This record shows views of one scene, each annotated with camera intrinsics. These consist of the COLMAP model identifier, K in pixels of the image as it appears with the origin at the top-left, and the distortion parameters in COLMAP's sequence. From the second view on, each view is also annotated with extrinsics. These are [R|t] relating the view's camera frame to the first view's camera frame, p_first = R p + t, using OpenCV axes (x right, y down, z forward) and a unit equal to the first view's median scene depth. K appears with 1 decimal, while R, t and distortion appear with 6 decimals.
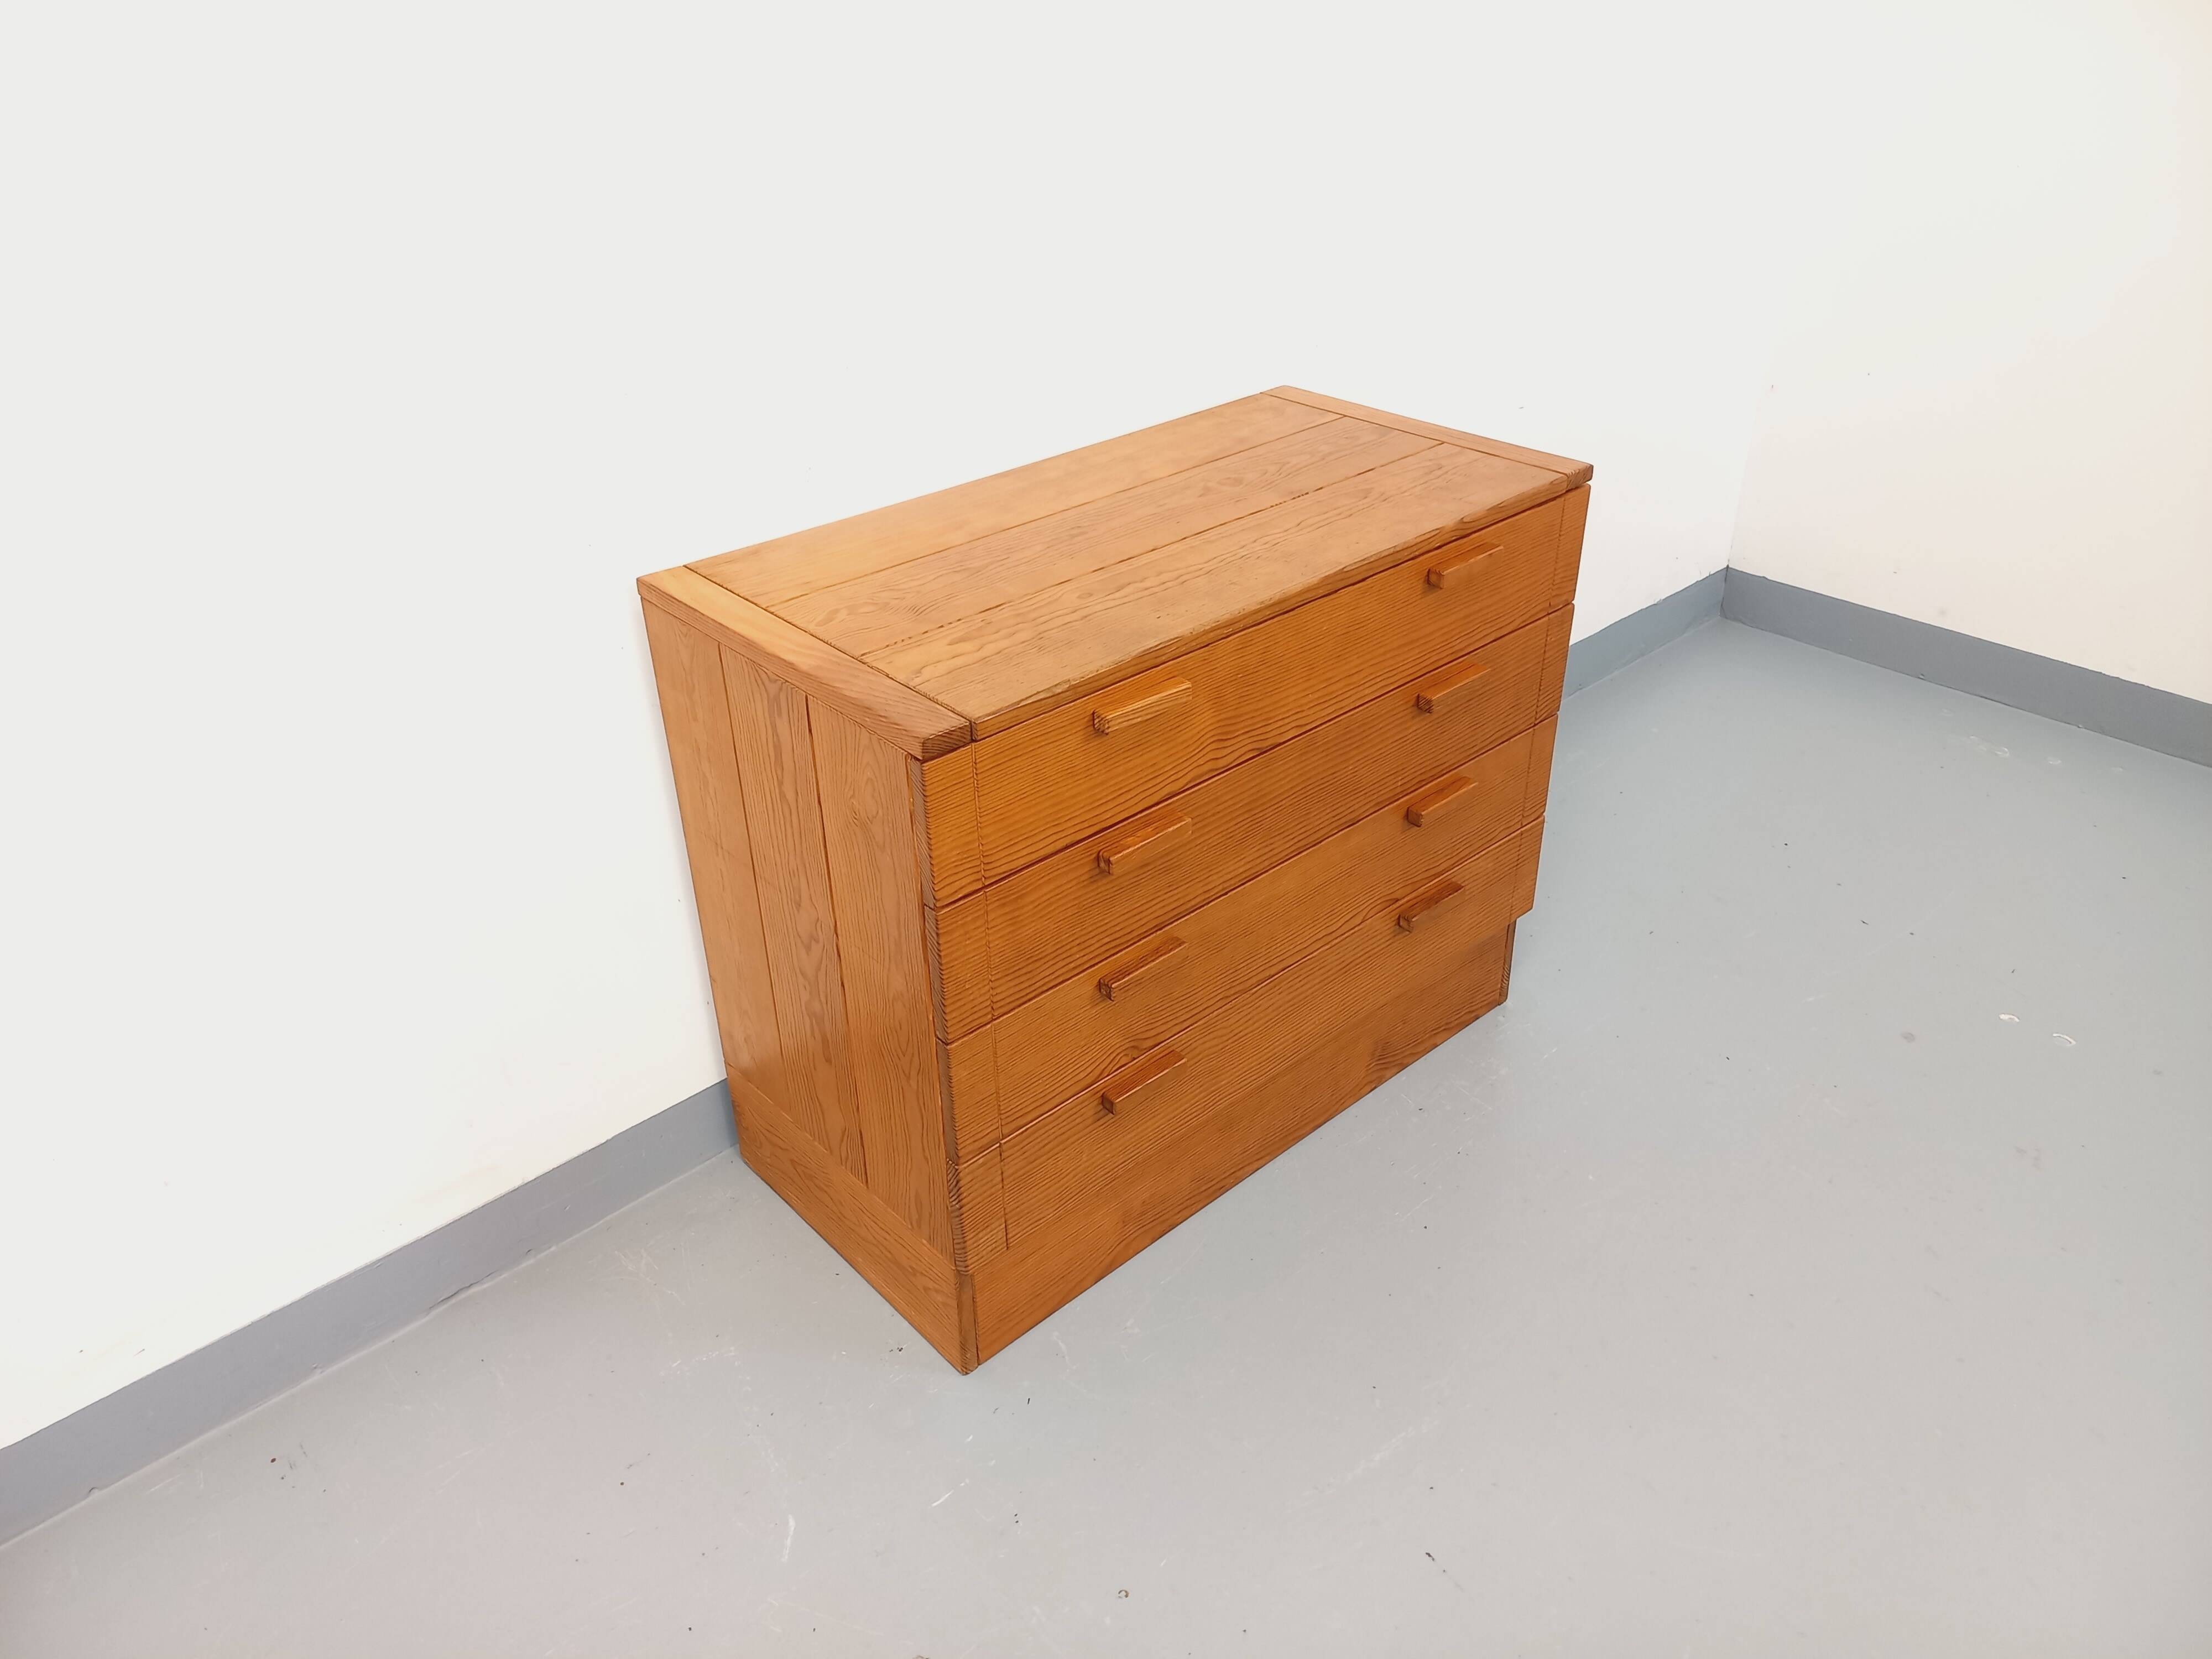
lens RADIAL K [[1628.5, 0, 1117.3], [0, 1628.5, 823.5], [0, 0, 1]] dist [0.070034, -0.060390]
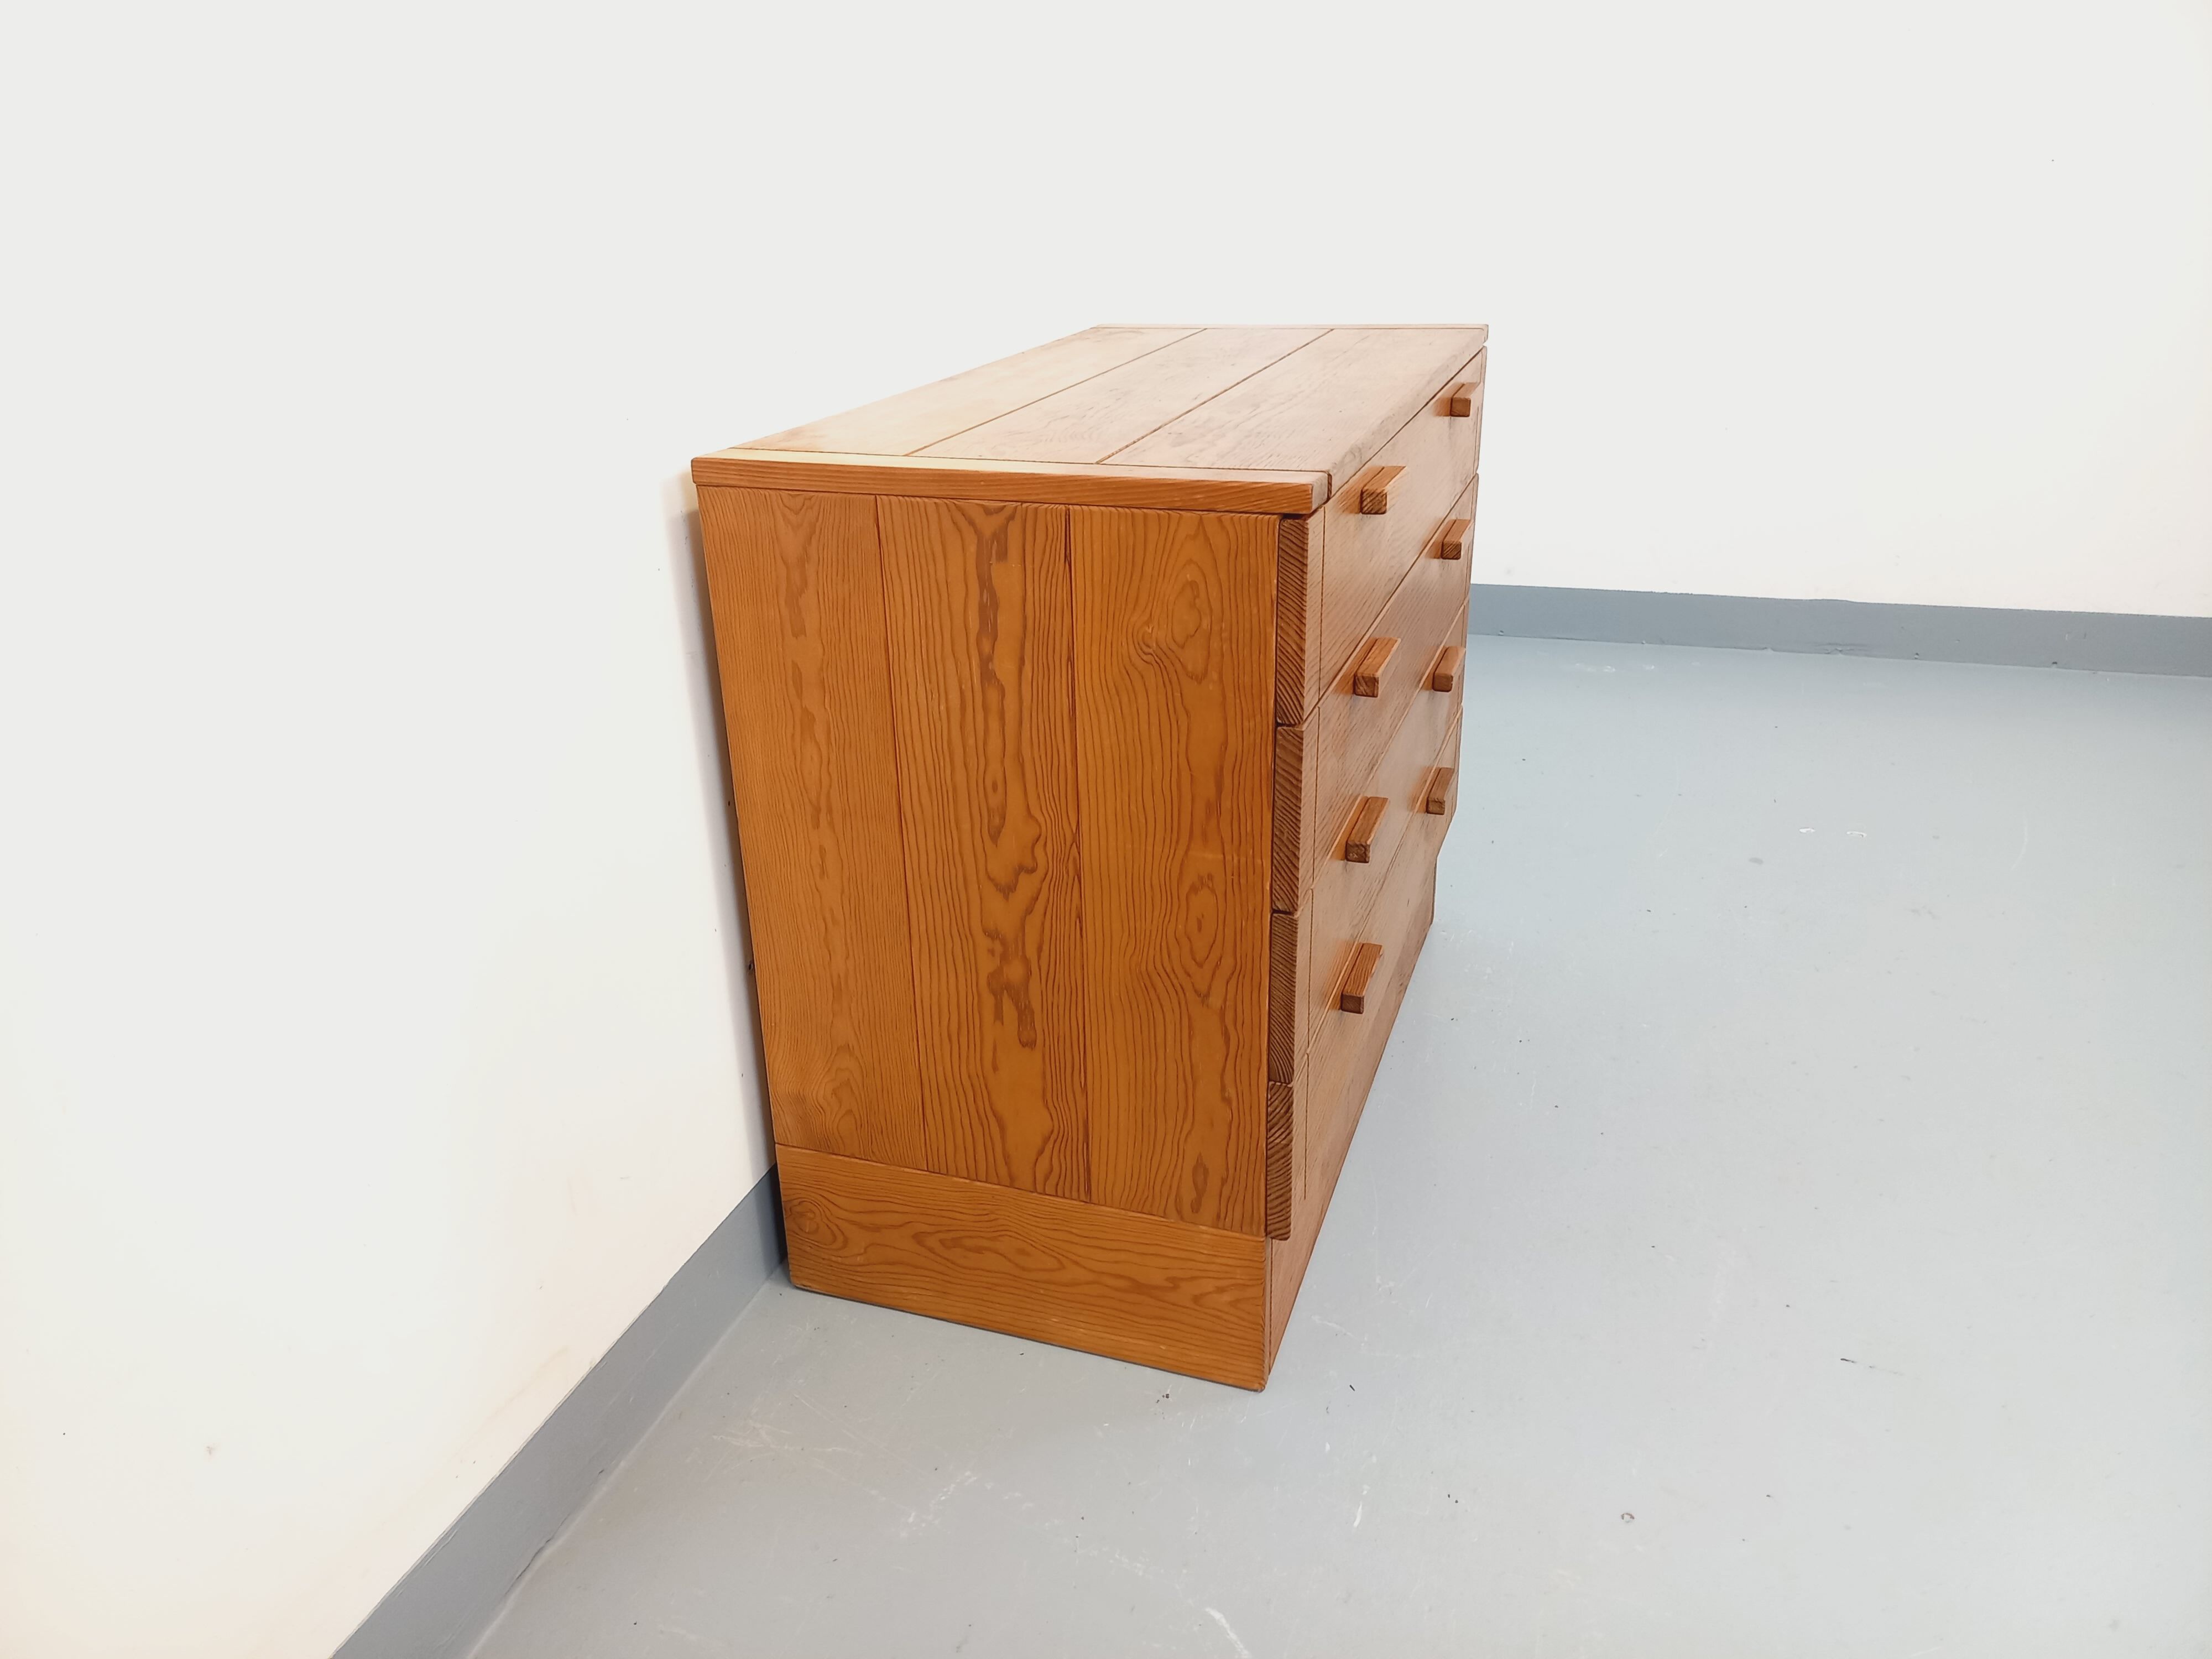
lens RADIAL K [[1628.9, 0, 1098.3], [0, 1628.9, 832.3], [0, 0, 1]] dist [0.067432, -0.055613]
pose [[0.878330, -0.191404, 0.438064, -0.471440], [0.254429, 0.962951, -0.089392, 0.126075], [-0.404724, 0.189972, 0.894488, 0.264814]]
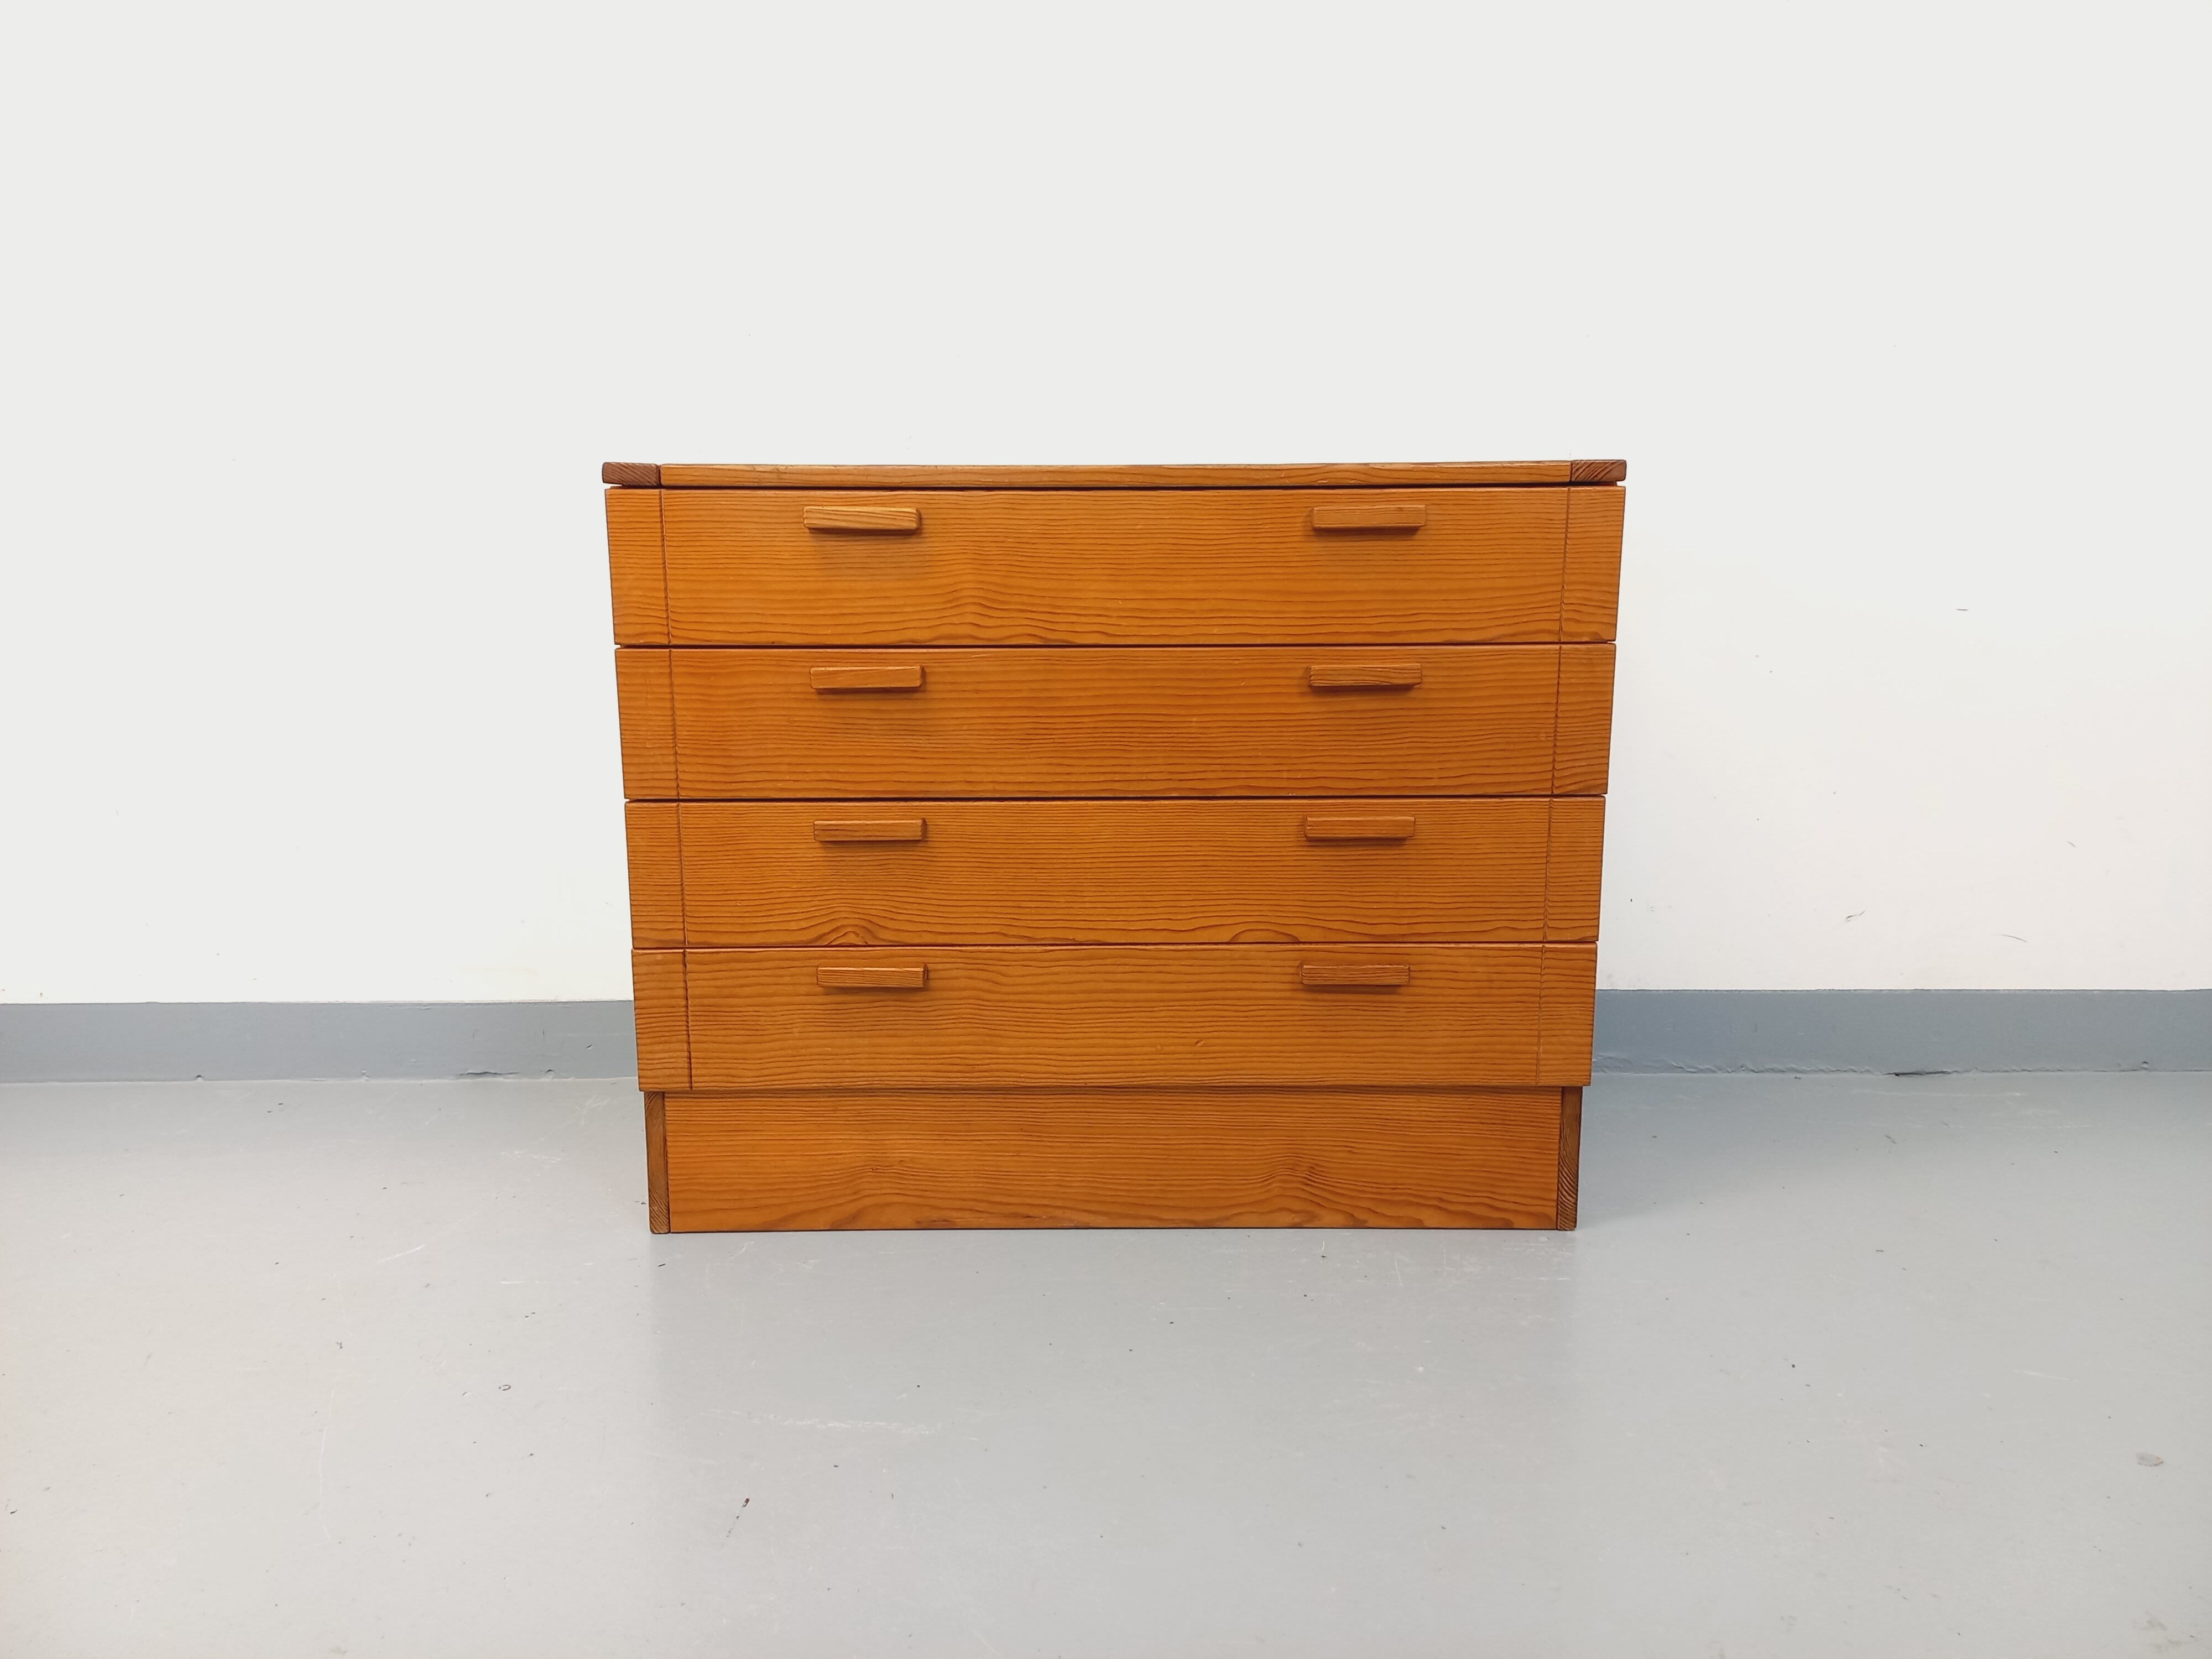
lens RADIAL K [[1628.9, 0, 1090.1], [0, 1628.9, 825.0], [0, 0, 1]] dist [0.067432, -0.055613]
pose [[0.742471, 0.139988, -0.655088, 0.712309], [-0.354852, 0.911633, -0.207376, 0.229805], [0.568169, 0.386430, 0.726536, 0.355810]]
